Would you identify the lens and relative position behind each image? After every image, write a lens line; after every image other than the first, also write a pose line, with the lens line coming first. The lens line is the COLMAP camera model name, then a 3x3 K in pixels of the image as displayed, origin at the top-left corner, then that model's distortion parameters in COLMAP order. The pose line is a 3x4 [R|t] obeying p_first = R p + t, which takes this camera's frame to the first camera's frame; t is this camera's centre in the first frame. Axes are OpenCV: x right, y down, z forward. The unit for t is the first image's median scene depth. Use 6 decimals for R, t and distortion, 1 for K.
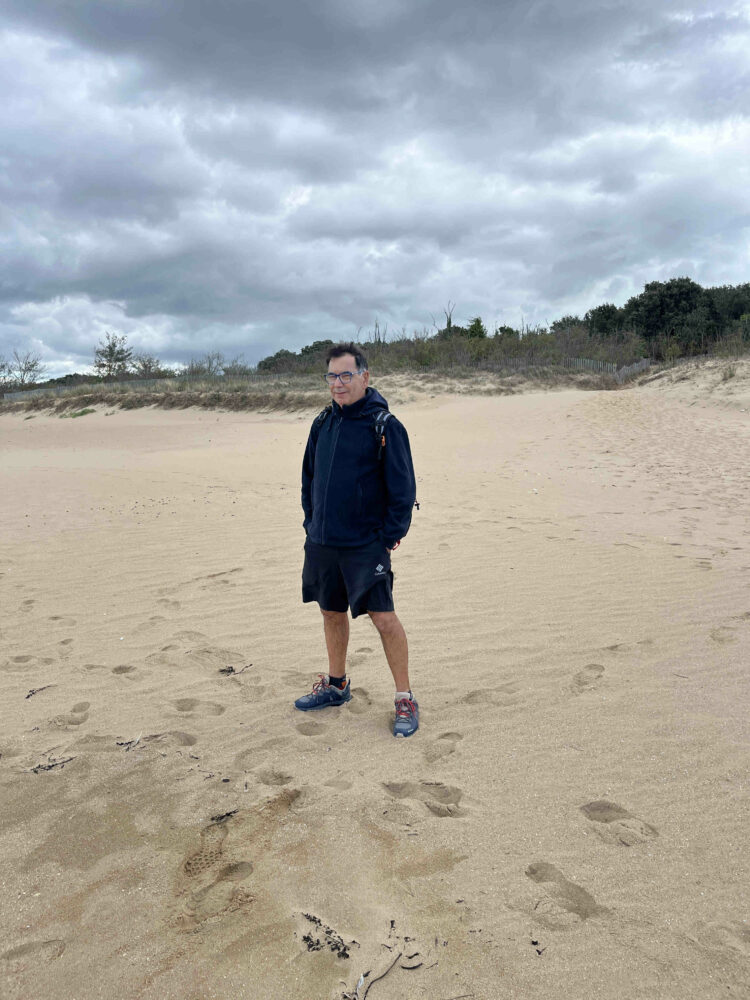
lens RADIAL K [[737.9, 0, 373.5], [0, 737.9, 456.8], [0, 0, 1]] dist [0.056760, -0.071873]
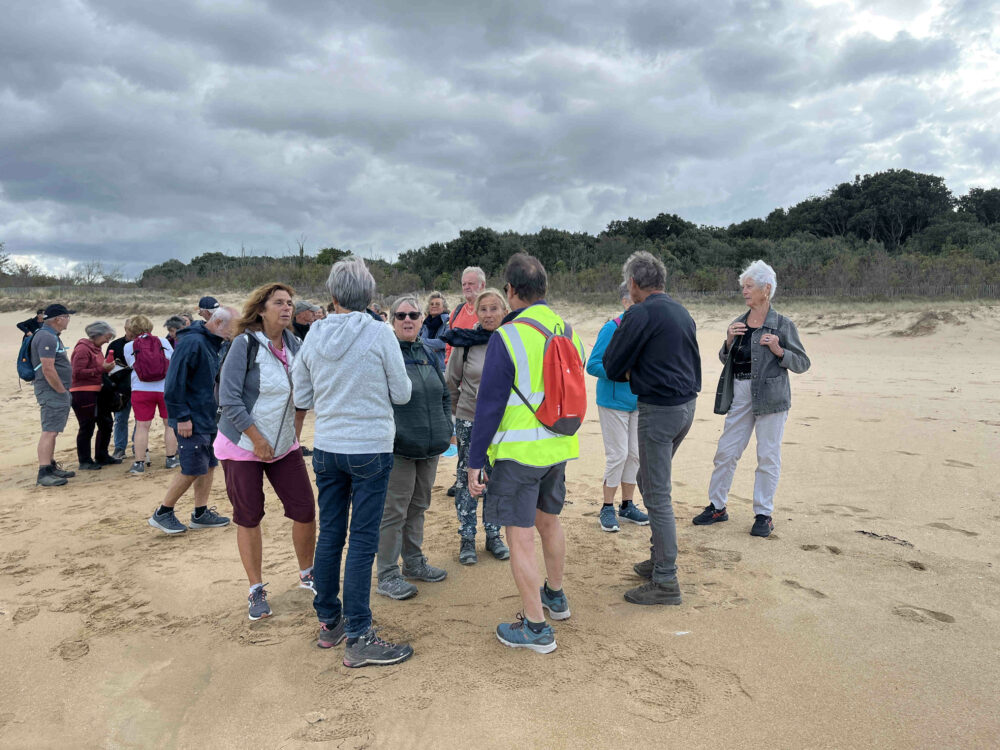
lens RADIAL K [[789.9, 0, 520.5], [0, 789.9, 345.1], [0, 0, 1]] dist [0.099268, -0.153312]
pose [[0.964223, 0.023912, 0.264012, 0.143211], [-0.014577, 0.999199, -0.037260, 0.026841], [-0.264692, 0.032078, 0.963799, -0.495072]]
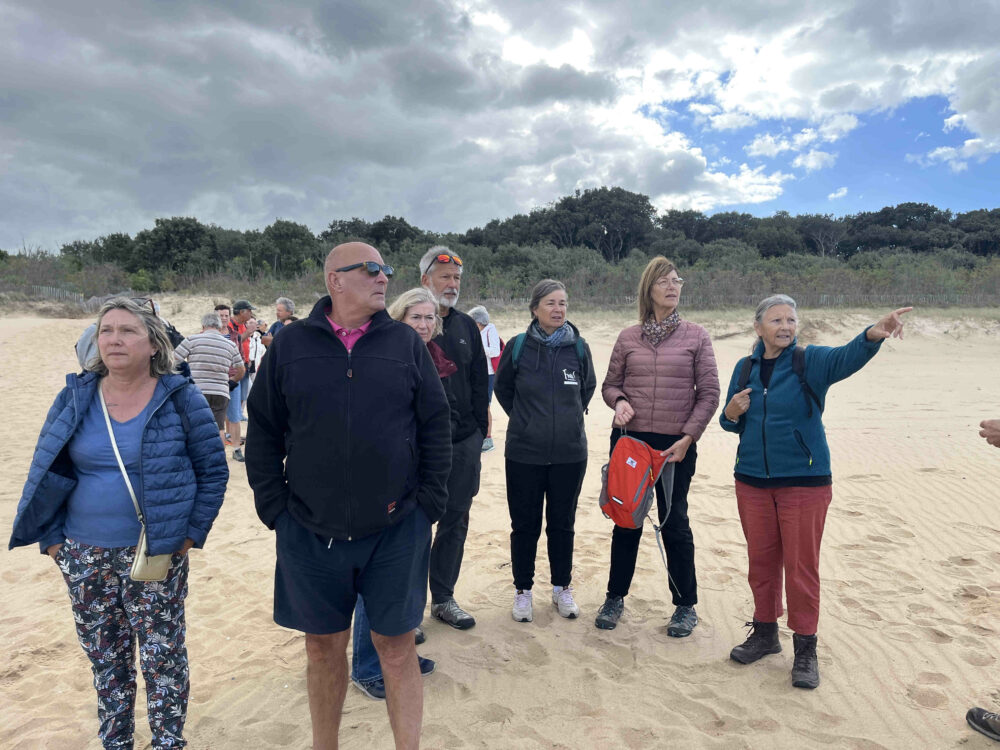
lens RADIAL K [[757.8, 0, 500.0], [0, 757.8, 375.0], [0, 0, 1]] dist [0.058487, -0.076653]
pose [[0.770214, -0.006494, 0.637752, 0.076409], [0.018662, 0.999749, -0.012359, 0.010190], [-0.637512, 0.021421, 0.770142, -0.161246]]
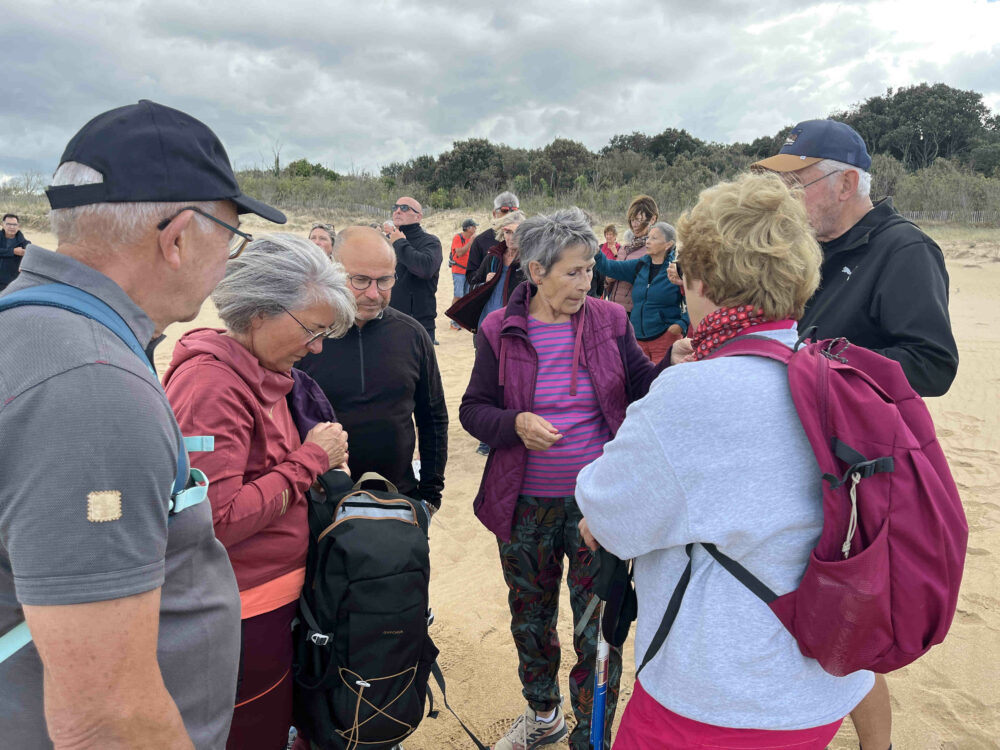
lens RADIAL K [[757.8, 0, 500.0], [0, 757.8, 375.0], [0, 0, 1]] dist [0.058487, -0.076653]
pose [[0.950149, -0.006744, 0.311724, 0.084530], [-0.025369, 0.994779, 0.098846, 0.015370], [-0.310764, -0.101826, 0.945017, -0.244445]]
